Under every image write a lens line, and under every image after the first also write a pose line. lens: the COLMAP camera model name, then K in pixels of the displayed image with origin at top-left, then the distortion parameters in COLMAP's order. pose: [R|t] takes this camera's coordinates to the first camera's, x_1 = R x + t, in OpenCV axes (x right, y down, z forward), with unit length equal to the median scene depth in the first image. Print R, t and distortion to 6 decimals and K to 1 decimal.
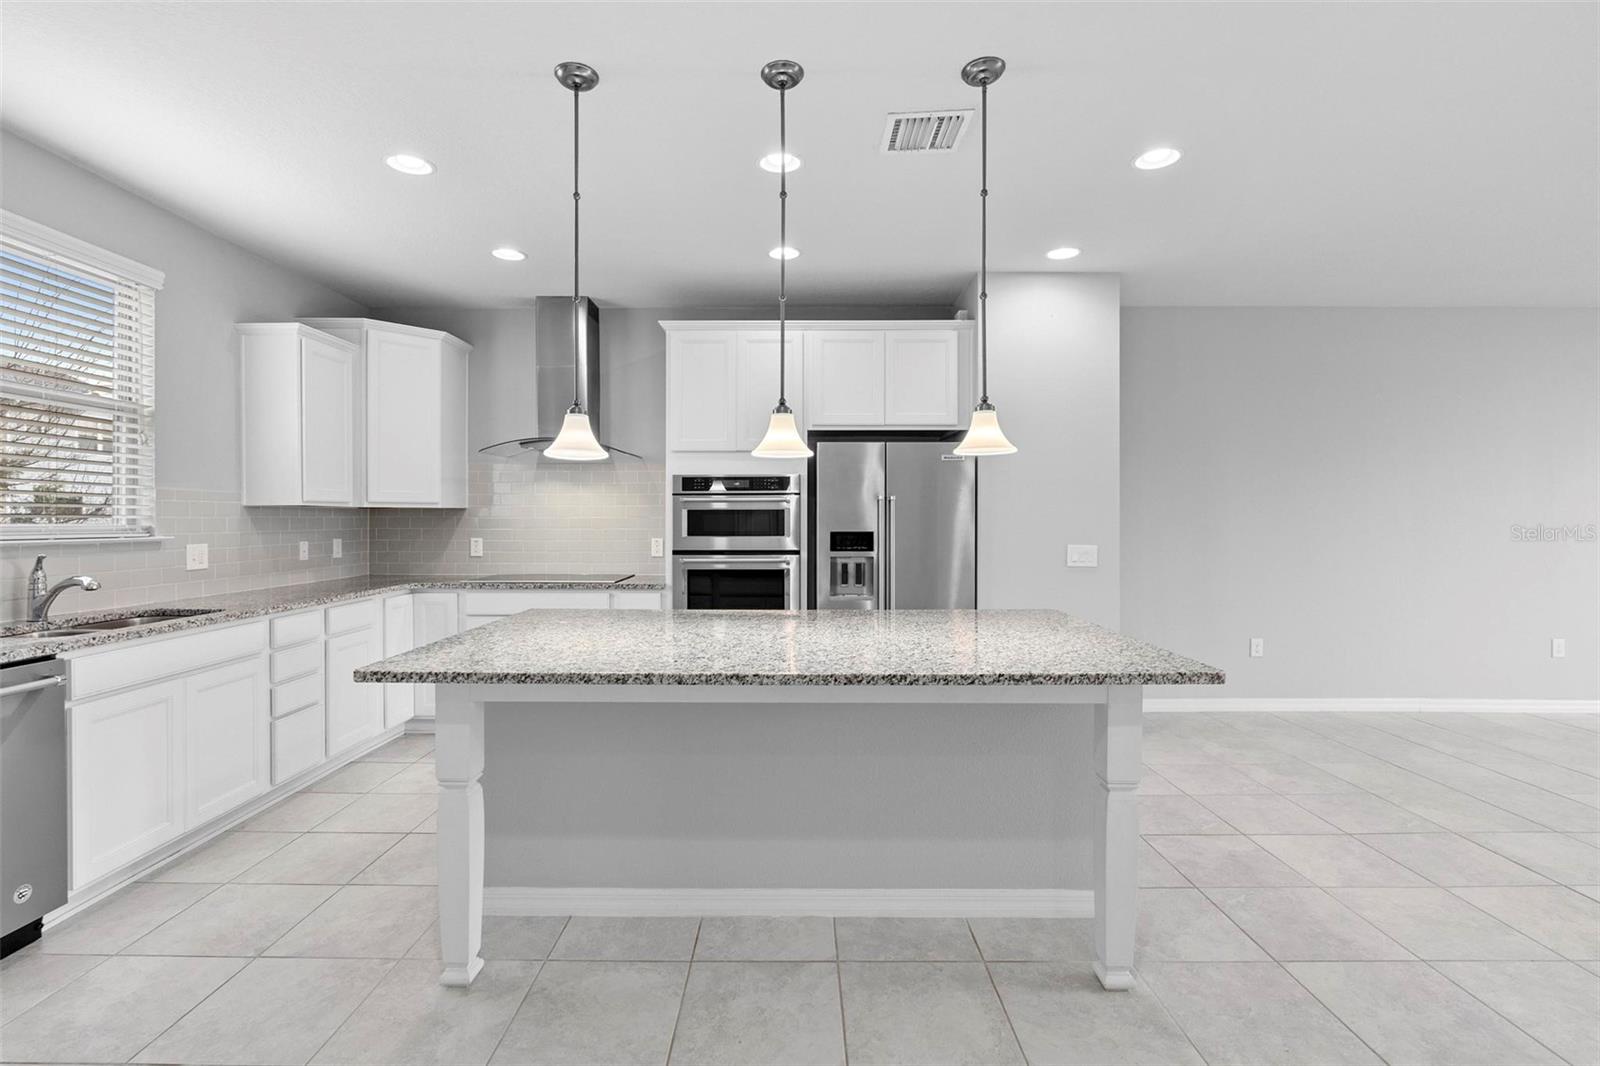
lens RADIAL K [[723.3, 0, 789.6], [0, 723.3, 526.6], [0, 0, 1]] dist [-0.010706, 0.003889]
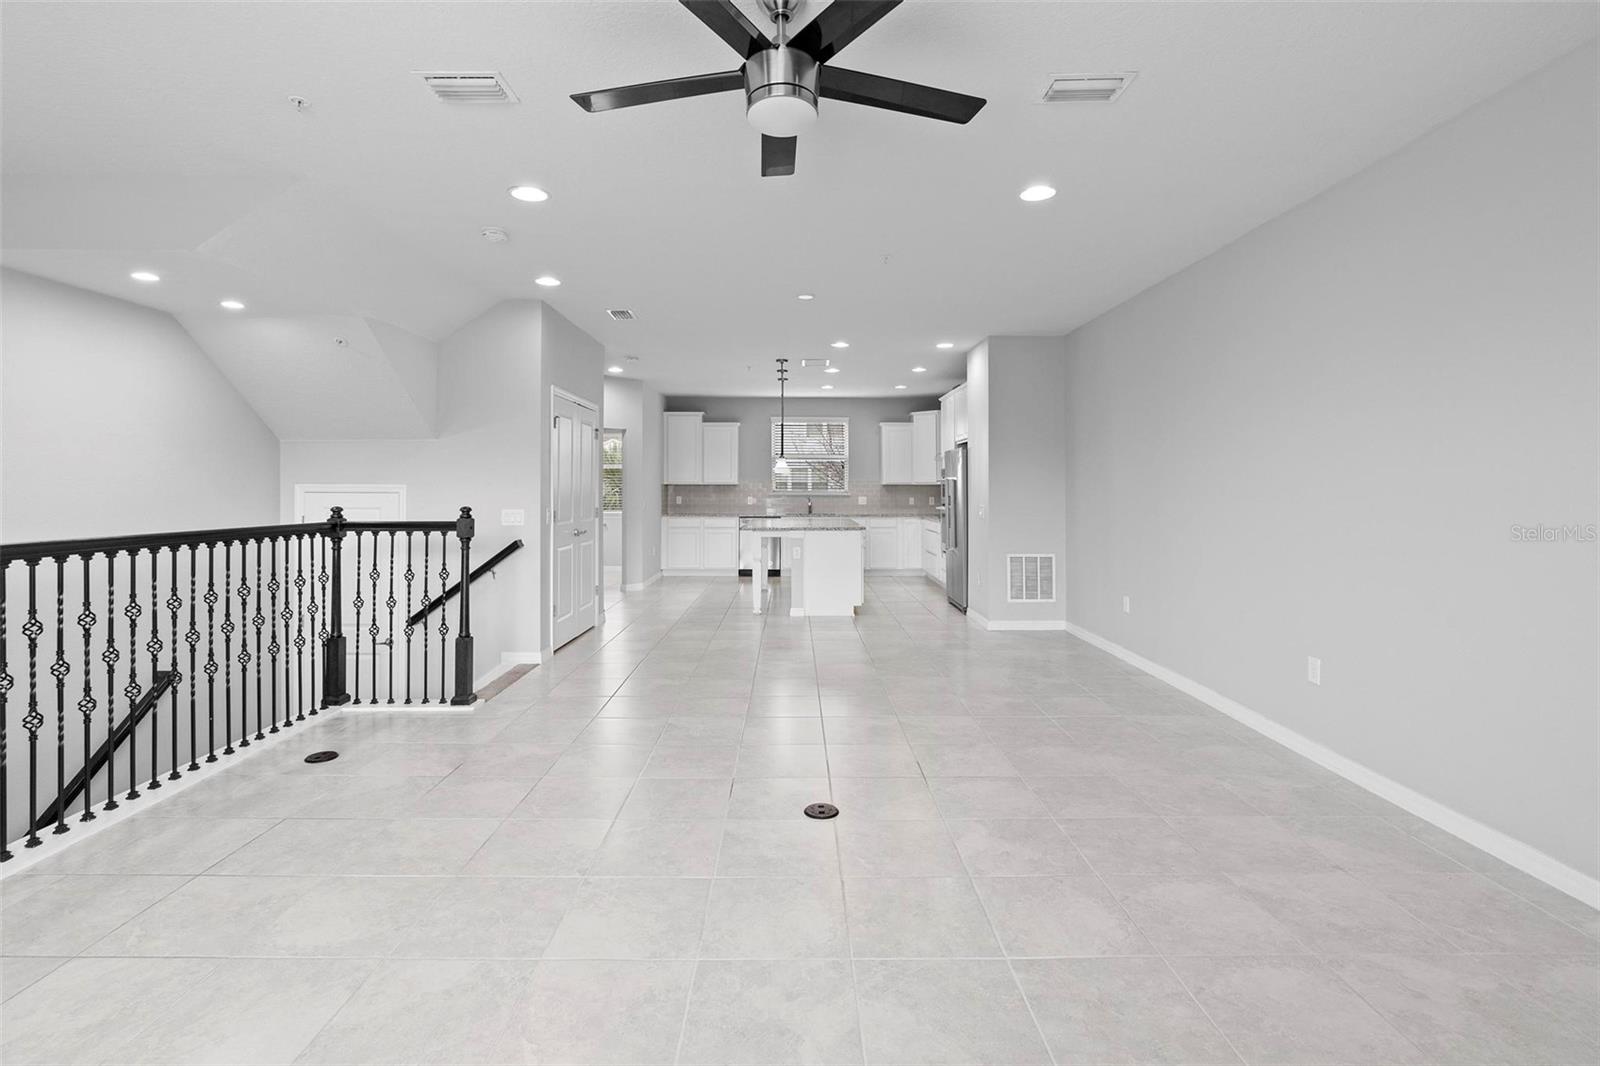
lens RADIAL K [[723.3, 0, 806.7], [0, 723.3, 491.0], [0, 0, 1]] dist [-0.010706, 0.003889]
pose [[0.036296, 0.003168, -0.999336, 2.025699], [-0.010559, 0.999940, 0.002786, -0.006954], [0.999285, 0.010450, 0.036327, 0.532832]]
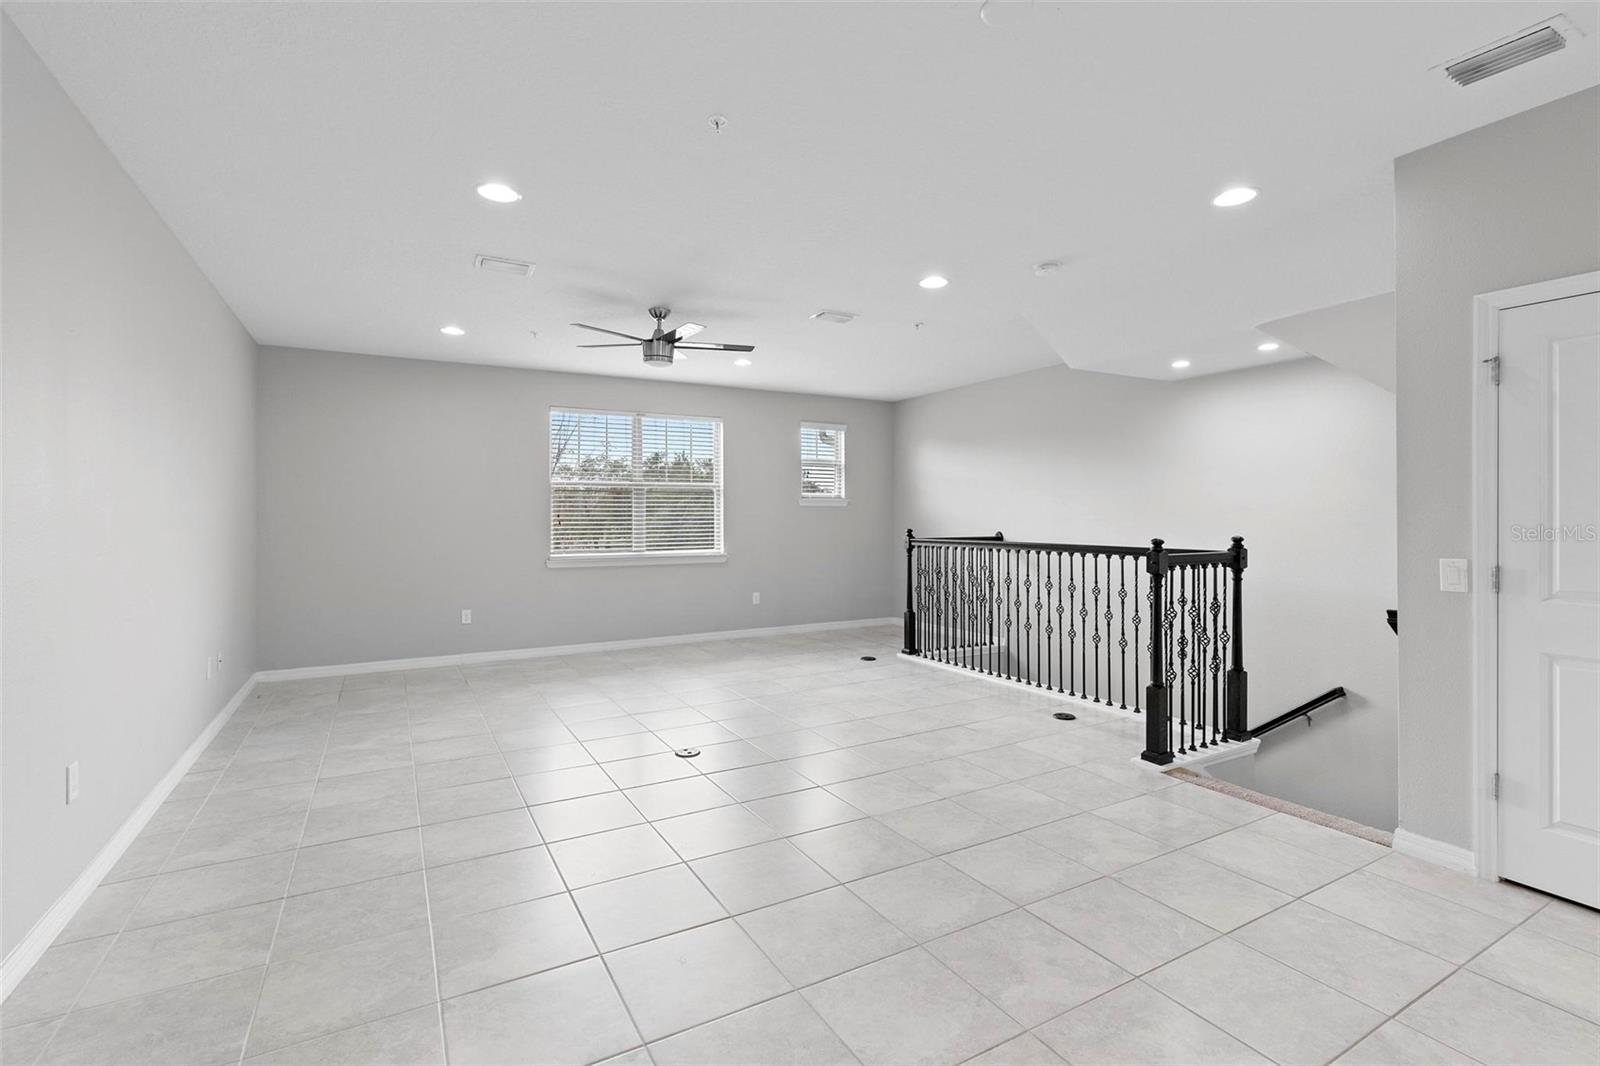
lens RADIAL K [[723.3, 0, 787.5], [0, 723.3, 515.9], [0, 0, 1]] dist [-0.010706, 0.003889]
pose [[-0.500478, 0.002226, 0.865747, 0.449309], [0.006334, 0.999979, 0.001090, -0.008160], [-0.865726, 0.006029, -0.500482, 0.934066]]
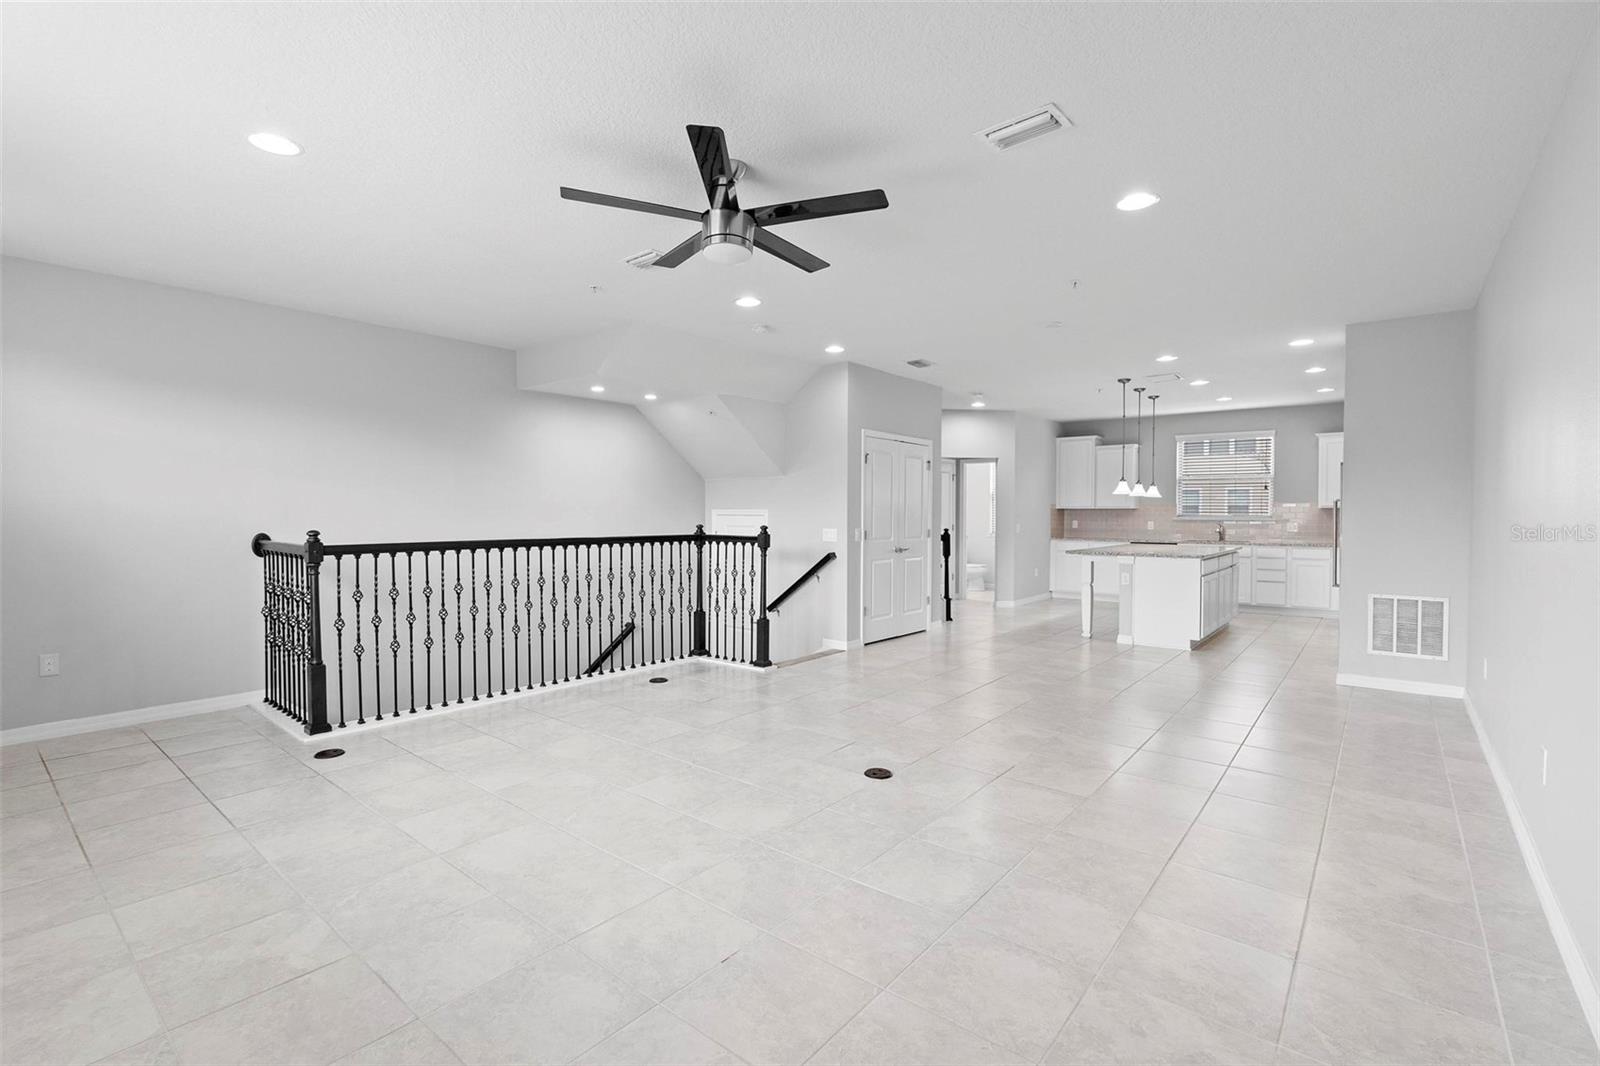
lens RADIAL K [[723.3, 0, 815.2], [0, 723.3, 528.9], [0, 0, 1]] dist [-0.010706, 0.003889]
pose [[-0.607034, 0.016816, -0.794498, 2.051975], [-0.008607, 0.999578, 0.027733, -0.009654], [0.794629, 0.023673, -0.606634, 1.025826]]
